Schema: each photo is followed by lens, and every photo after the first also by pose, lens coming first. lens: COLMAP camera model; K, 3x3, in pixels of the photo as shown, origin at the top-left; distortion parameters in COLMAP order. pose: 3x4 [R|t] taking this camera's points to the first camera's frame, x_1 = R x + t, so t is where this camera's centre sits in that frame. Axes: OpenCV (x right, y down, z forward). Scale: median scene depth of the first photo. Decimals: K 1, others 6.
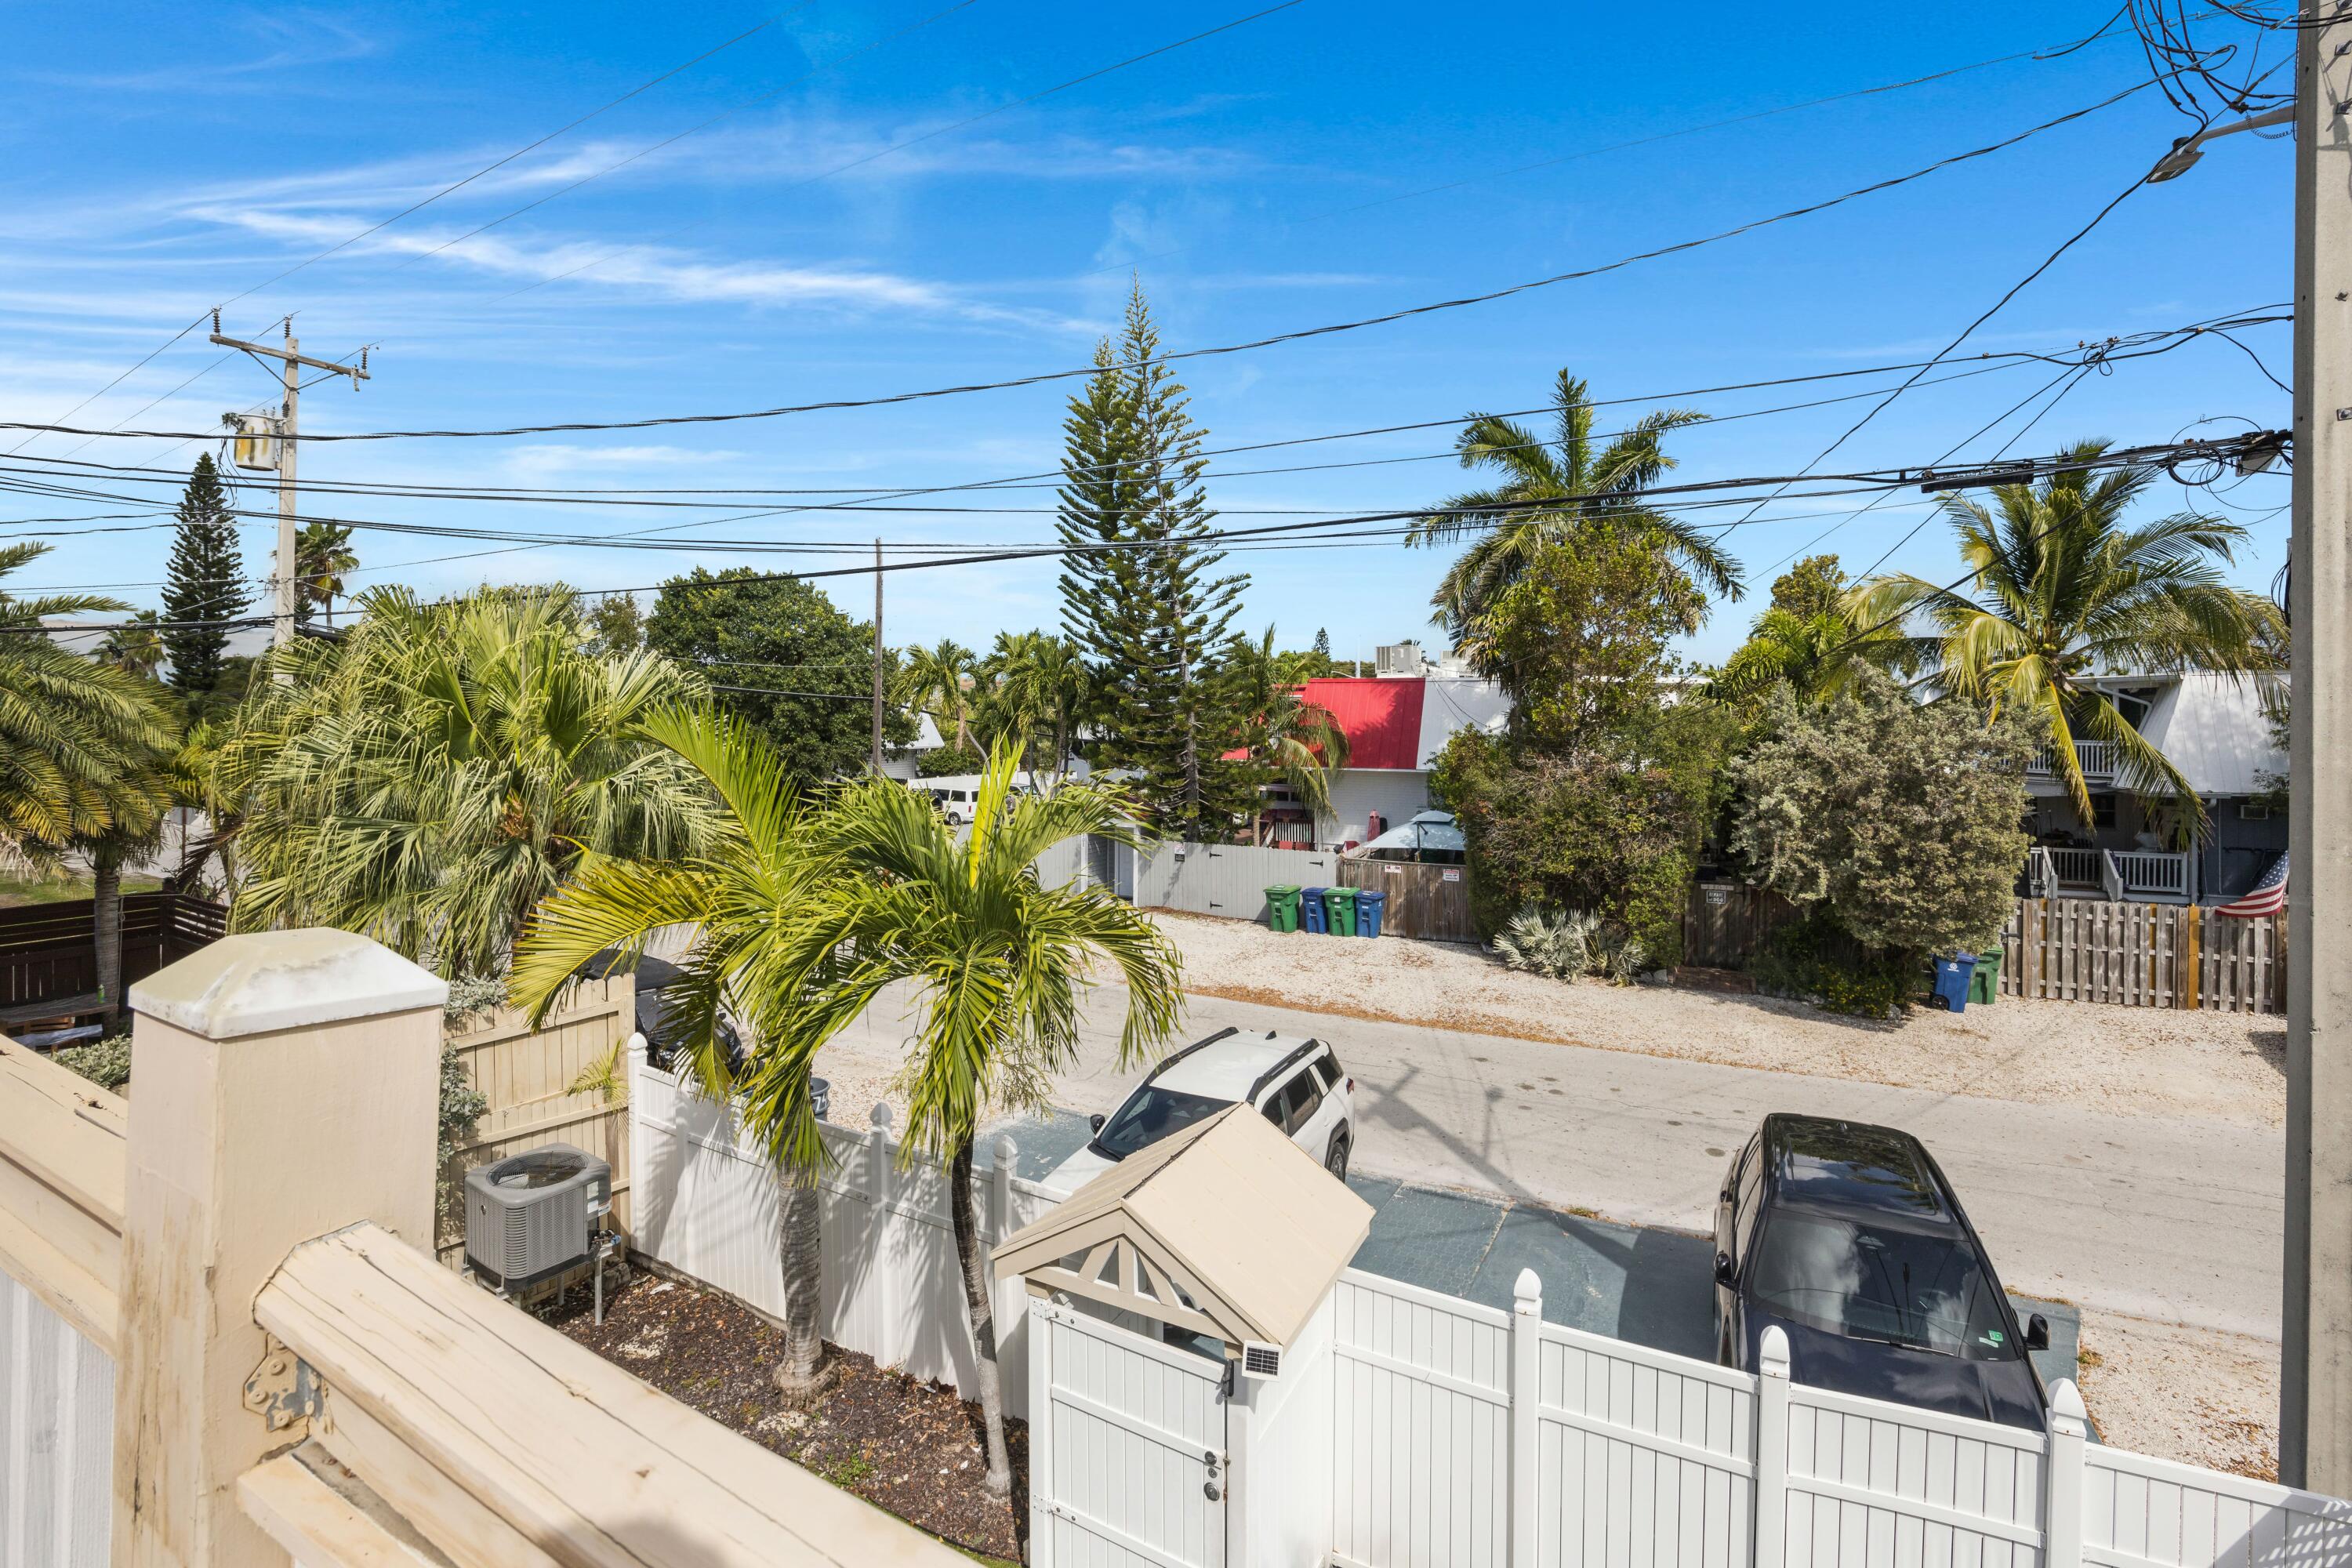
lens RADIAL K [[986.4, 0, 1204.3], [0, 986.4, 728.4], [0, 0, 1]] dist [-0.027245, 0.000583]
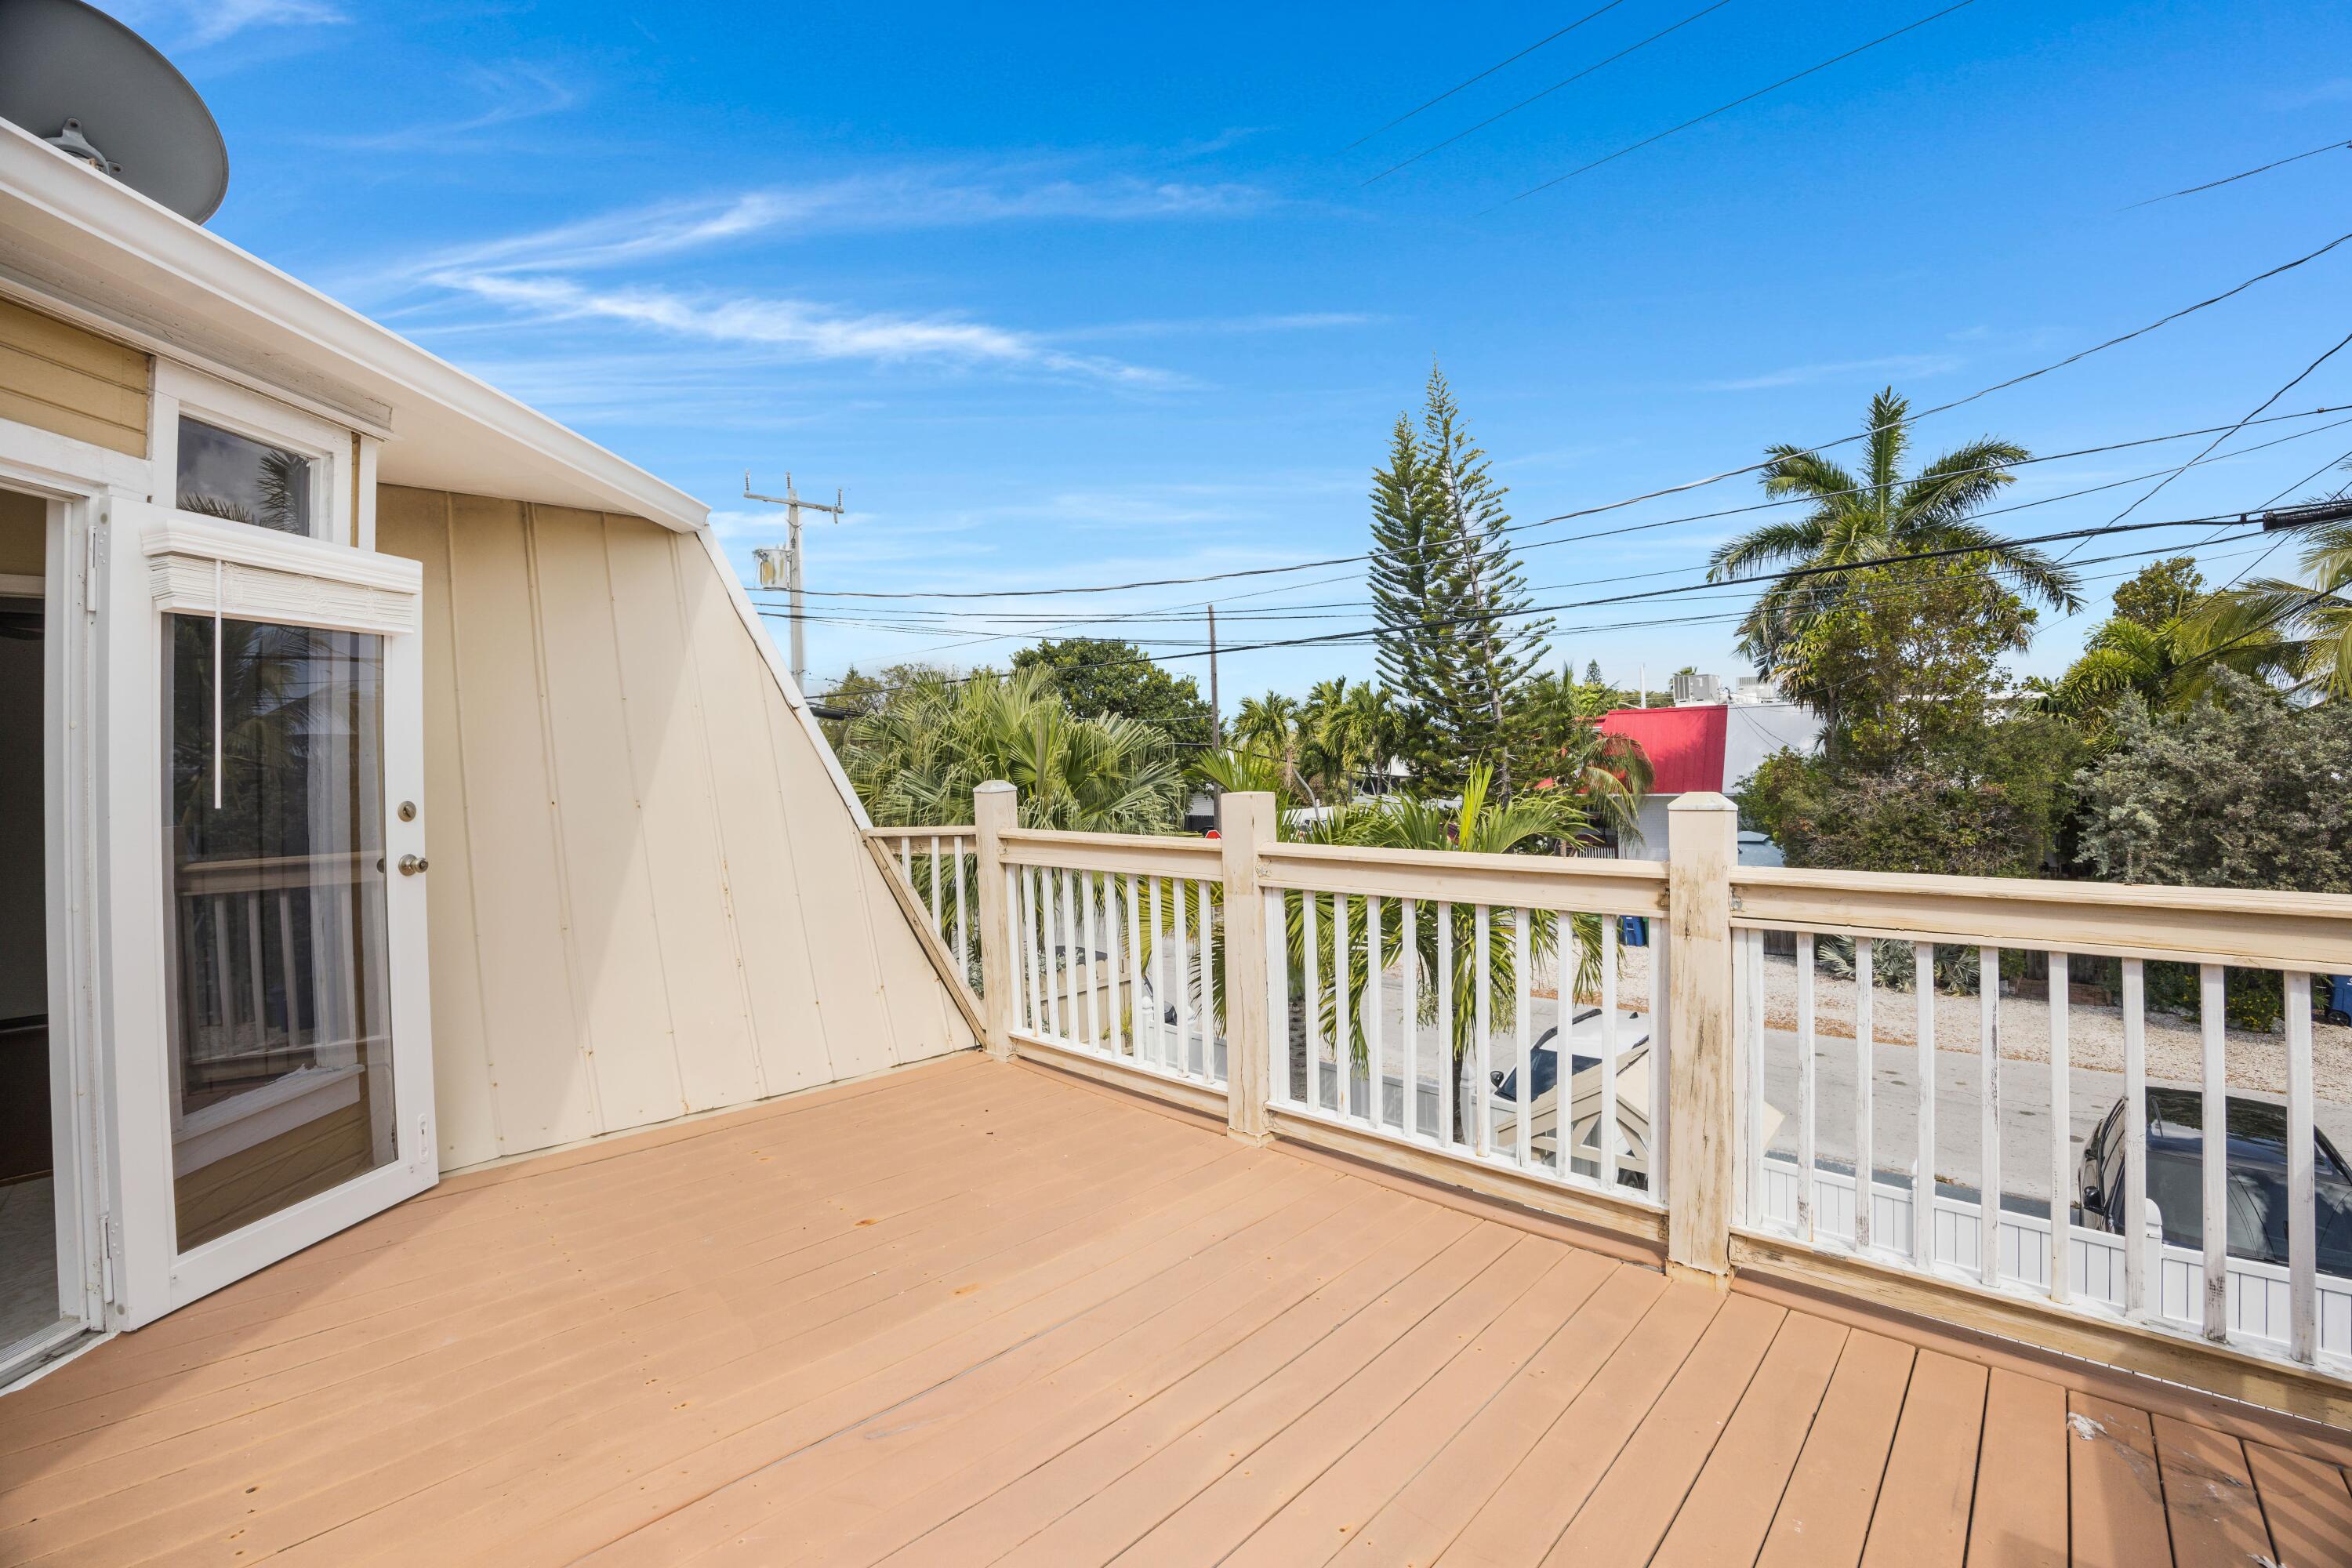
lens RADIAL K [[1019.0, 0, 1161.5], [0, 1019.0, 769.7], [0, 0, 1]] dist [-0.037144, 0.006871]
pose [[0.970463, -0.032338, -0.239072, -0.119951], [0.031507, 0.999477, -0.007295, 0.006824], [0.239183, -0.000453, 0.970974, -0.200162]]
